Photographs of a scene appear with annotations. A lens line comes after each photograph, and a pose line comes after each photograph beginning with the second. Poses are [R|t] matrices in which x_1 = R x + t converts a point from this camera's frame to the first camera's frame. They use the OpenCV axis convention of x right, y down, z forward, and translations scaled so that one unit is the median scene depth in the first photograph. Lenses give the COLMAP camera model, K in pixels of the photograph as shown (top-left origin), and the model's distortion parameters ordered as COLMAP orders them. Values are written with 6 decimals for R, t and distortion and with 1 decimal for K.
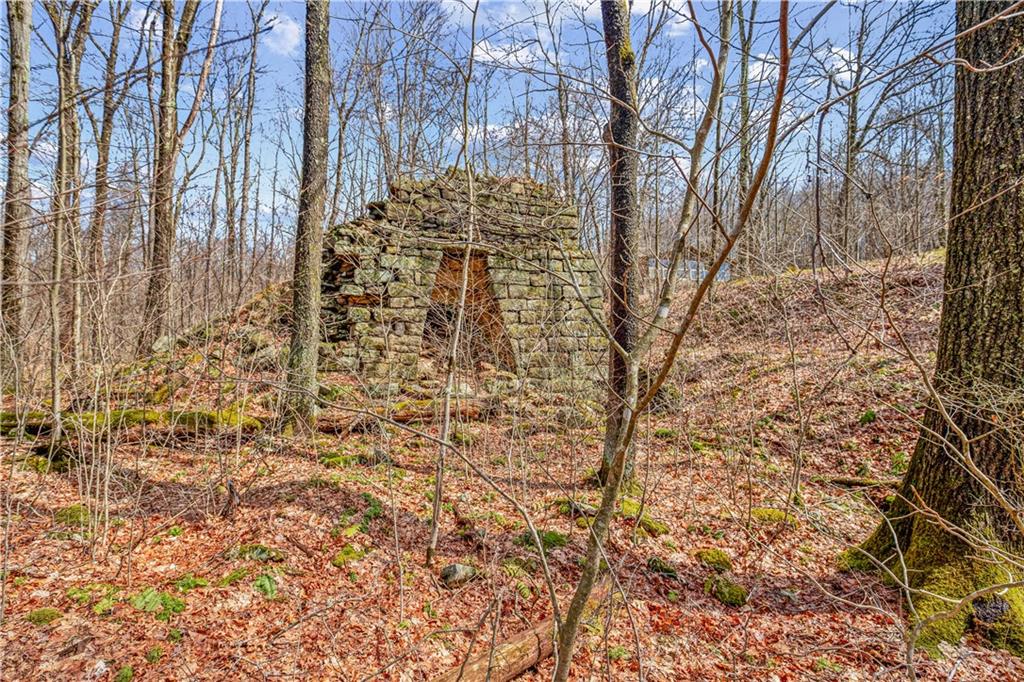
lens RADIAL K [[493.1, 0, 510.7], [0, 493.1, 341.5], [0, 0, 1]] dist [-0.030258, 0.004151]
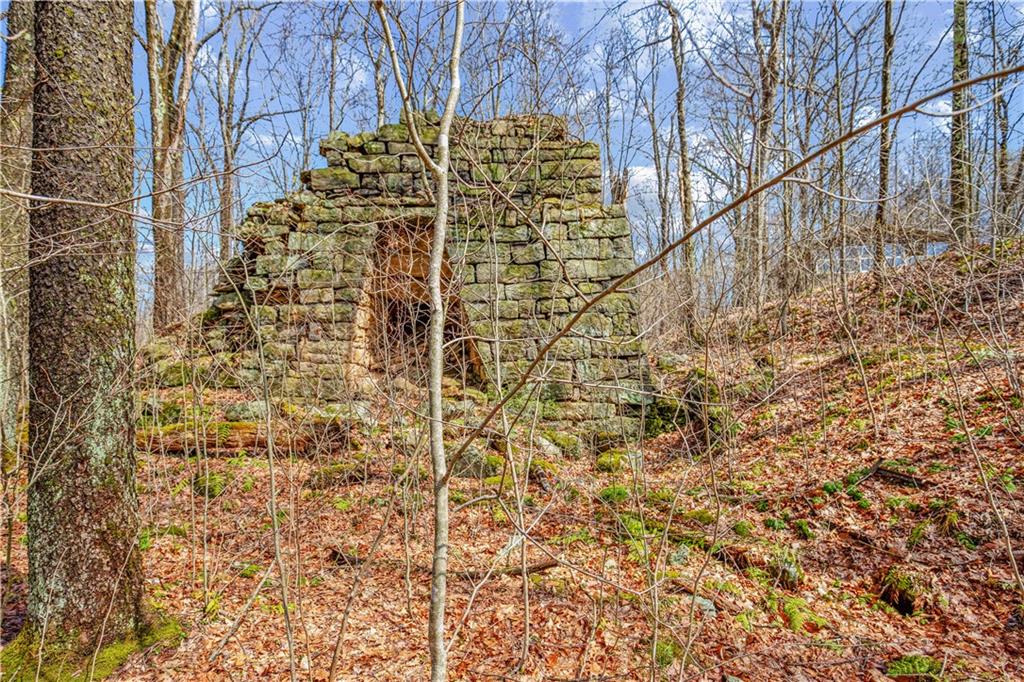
lens RADIAL K [[493.1, 0, 523.4], [0, 493.1, 403.3], [0, 0, 1]] dist [-0.030258, 0.004151]
pose [[0.935381, -0.003540, -0.353624, 0.329992], [0.019760, 0.998911, 0.042271, 0.057240], [0.353089, -0.046527, 0.934432, 0.403897]]
